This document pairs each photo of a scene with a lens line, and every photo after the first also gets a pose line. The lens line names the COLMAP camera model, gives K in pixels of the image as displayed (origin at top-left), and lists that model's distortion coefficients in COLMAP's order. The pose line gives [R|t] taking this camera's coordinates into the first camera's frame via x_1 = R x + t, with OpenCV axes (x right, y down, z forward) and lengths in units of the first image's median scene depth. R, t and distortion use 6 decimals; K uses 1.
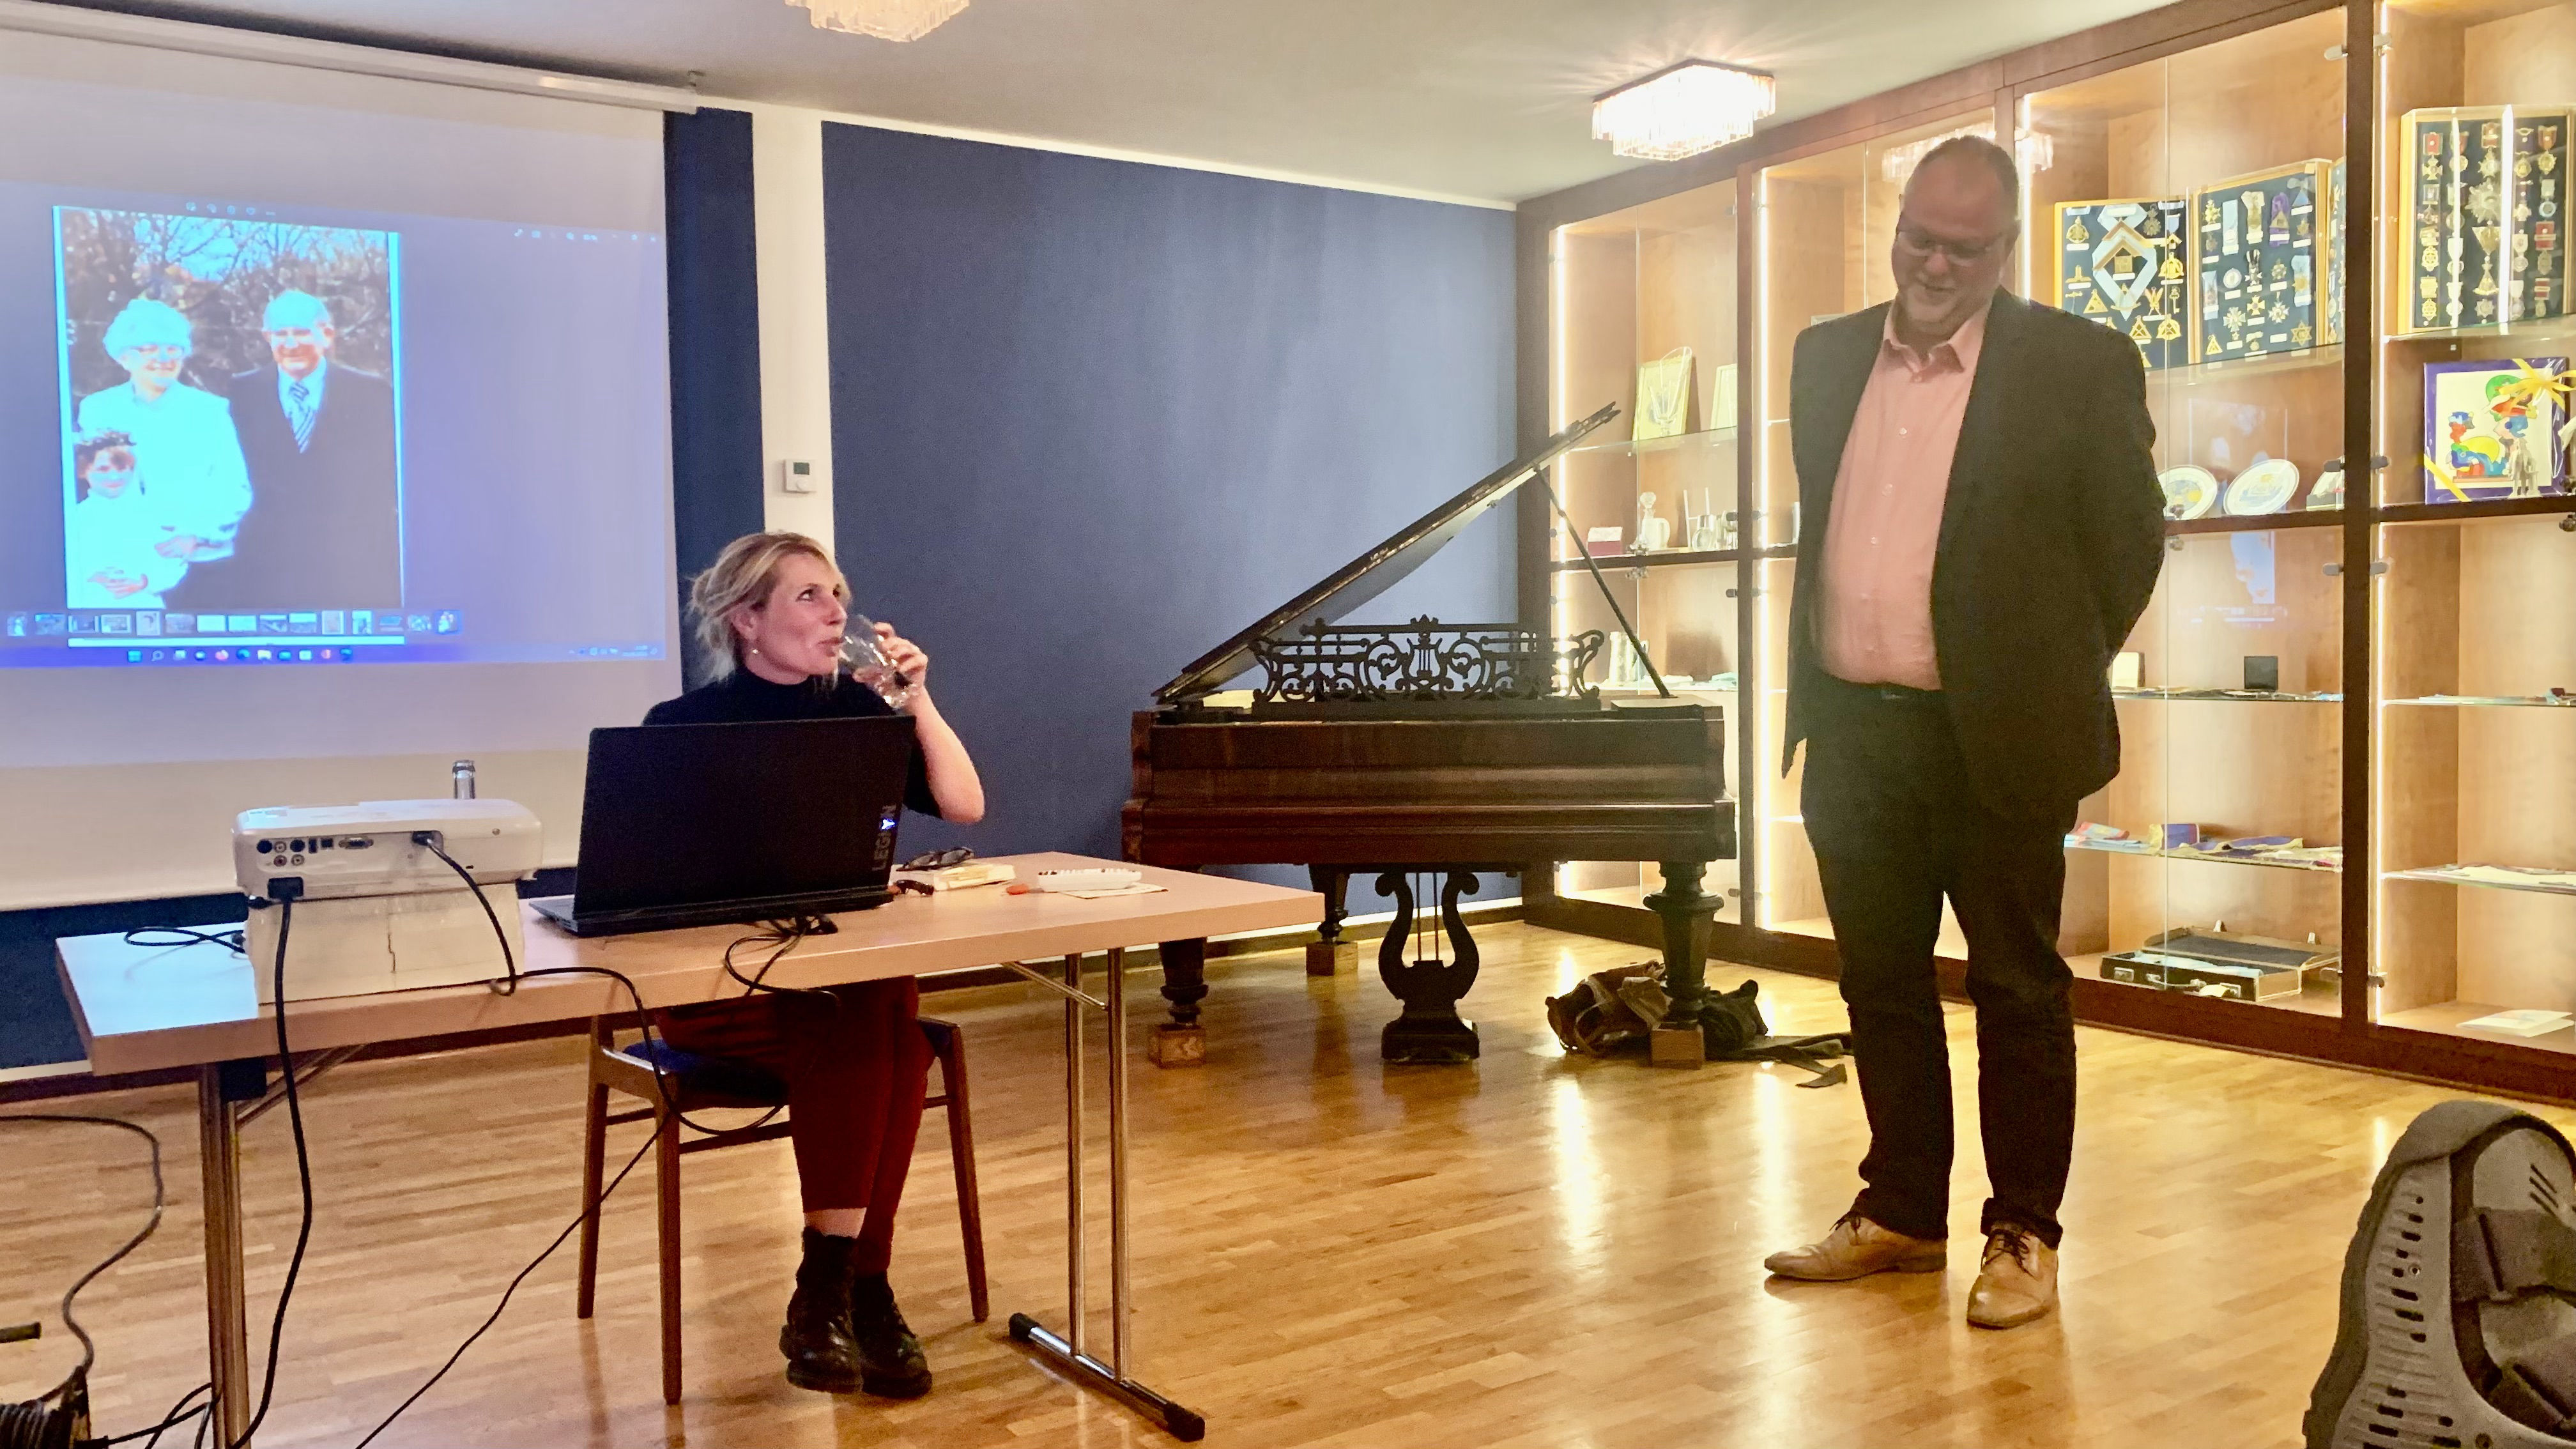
lens RADIAL K [[1931.8, 0, 1269.4], [0, 1931.8, 724.7], [0, 0, 1]] dist [0.000592, -0.024648]
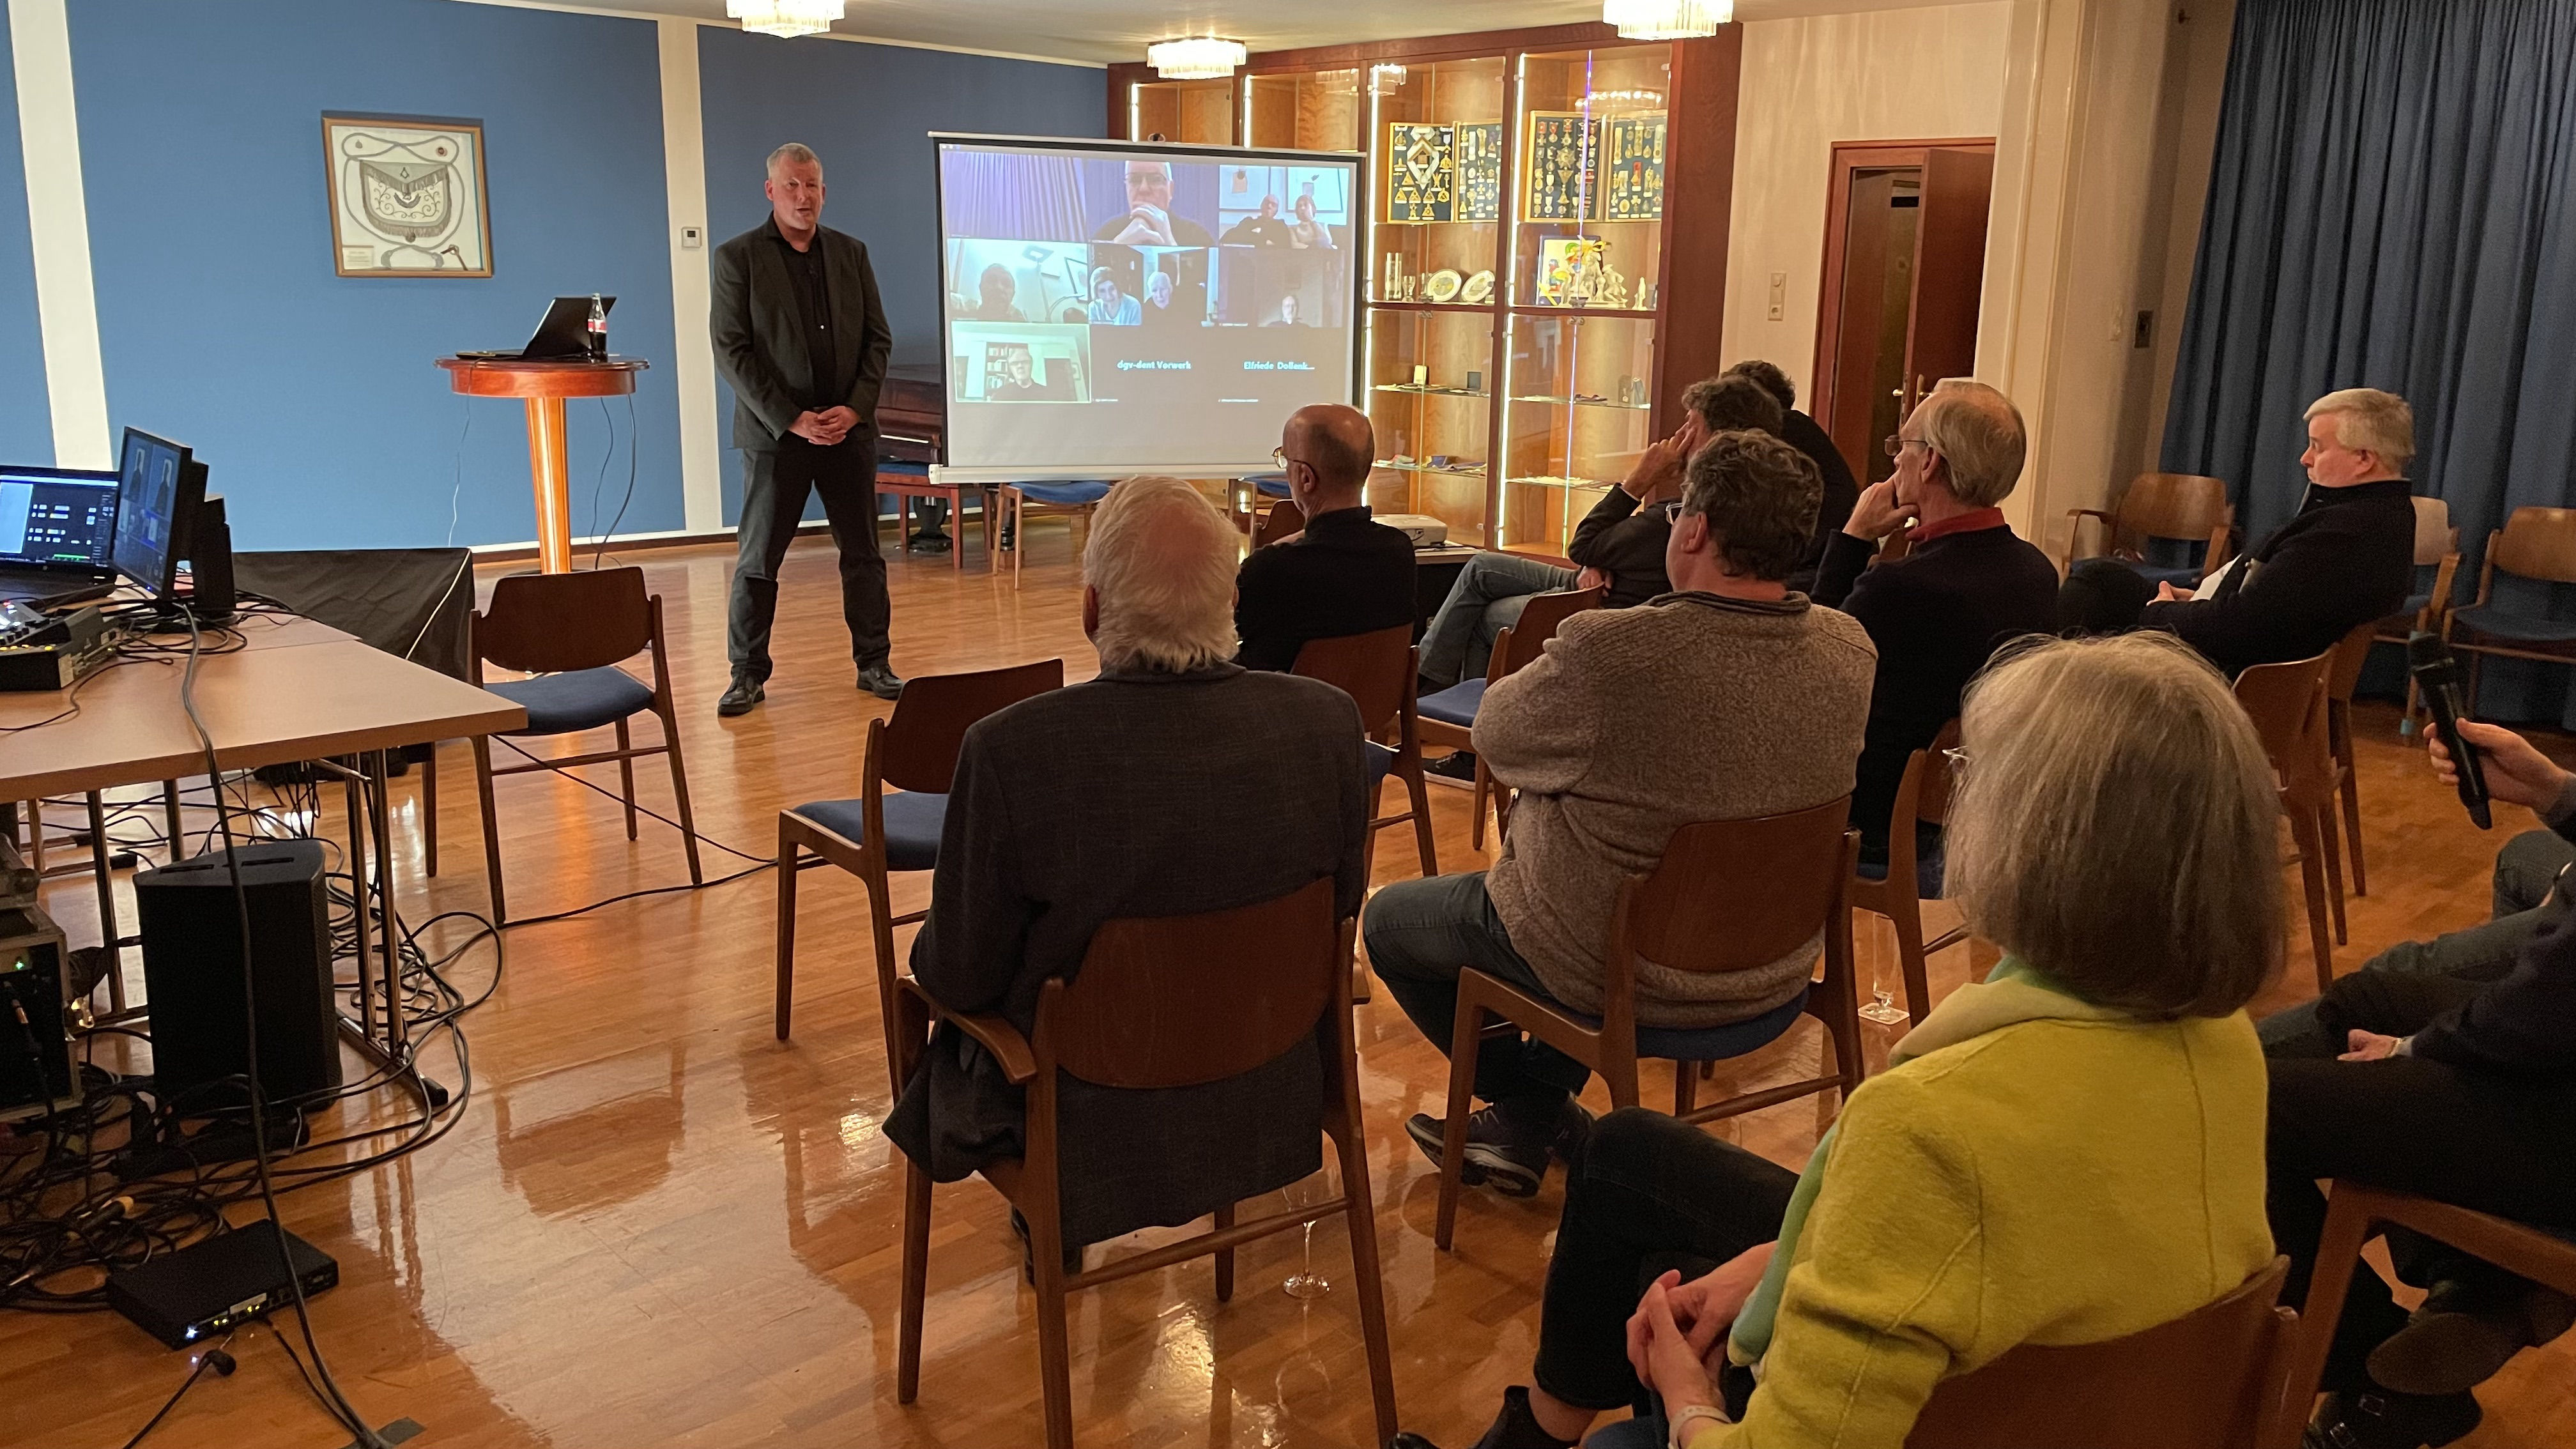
lens RADIAL K [[1942.0, 0, 1320.7], [0, 1942.0, 709.9], [0, 0, 1]] dist [0.066648, -0.081354]
pose [[0.972608, -0.019330, 0.231645, -0.112304], [-0.022261, 0.984211, 0.175595, -0.039108], [-0.231382, -0.175942, 0.956821, -0.914173]]
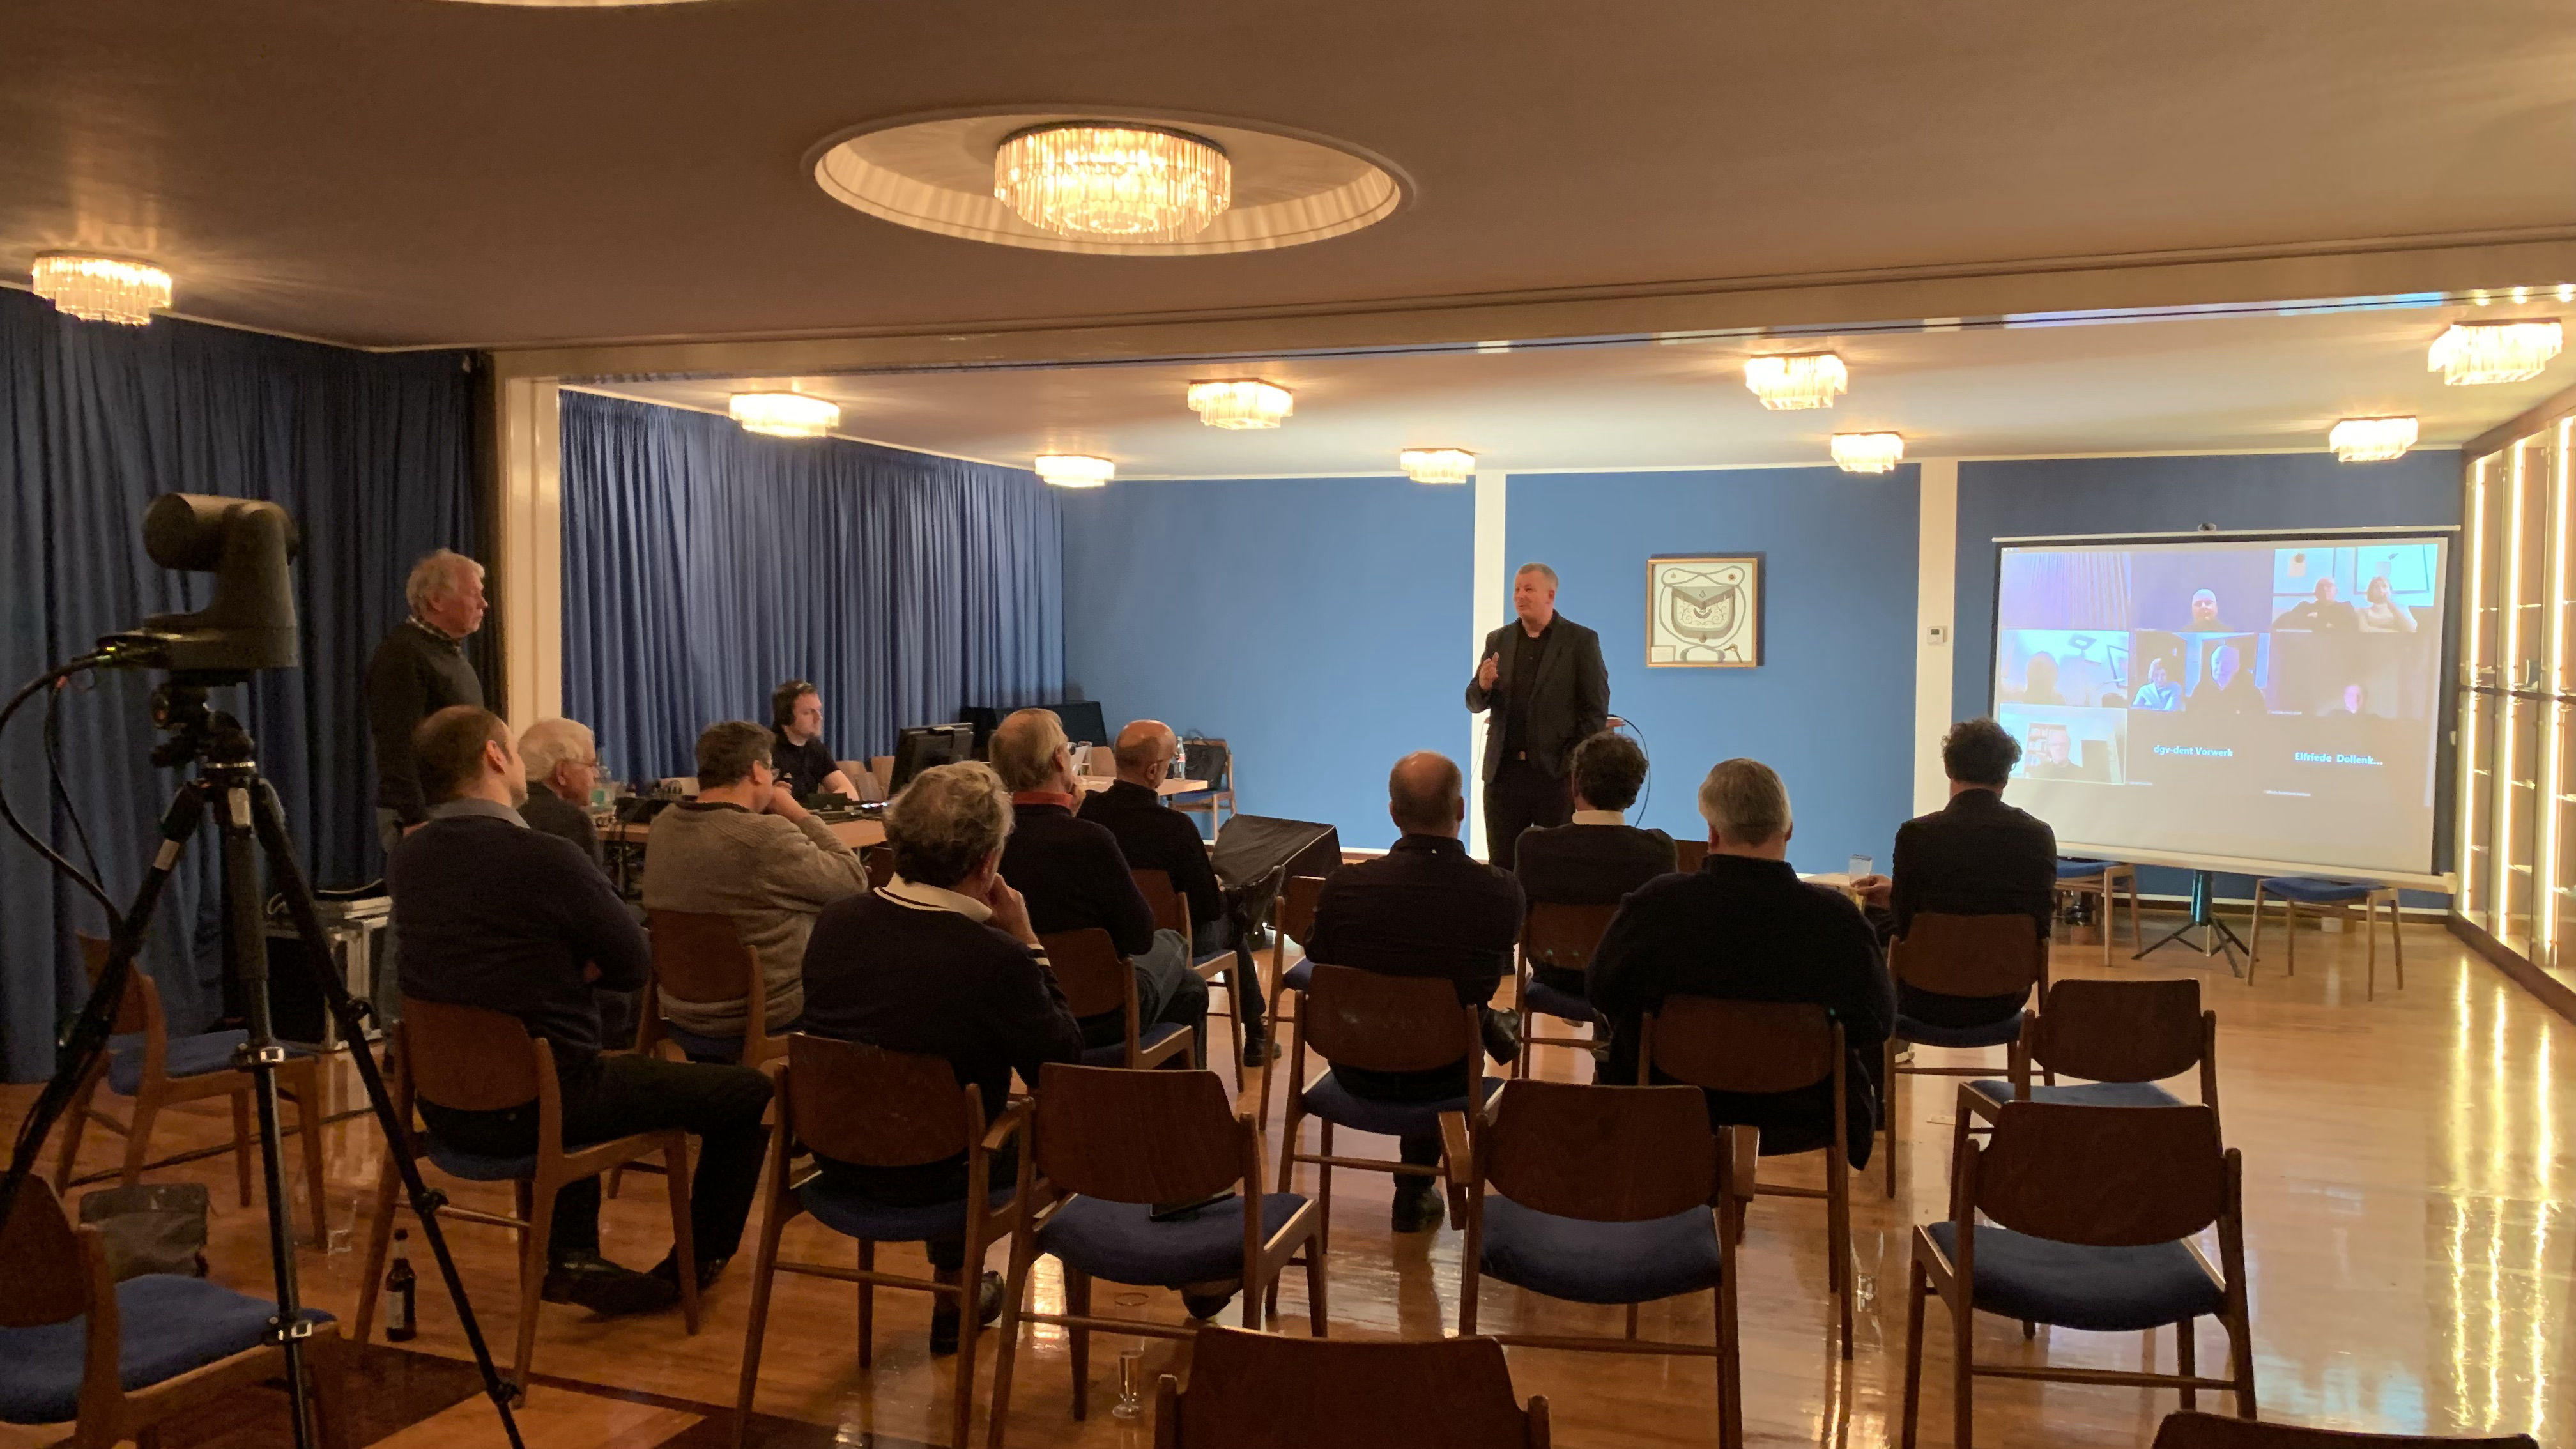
lens RADIAL K [[1931.8, 0, 1288.5], [0, 1931.8, 725.7], [0, 0, 1]] dist [0.000592, -0.024648]
pose [[0.601522, 0.054866, -0.796970, 1.025900], [-0.053277, 0.998173, 0.028507, -0.062160], [0.797078, 0.025313, 0.603346, -0.796630]]
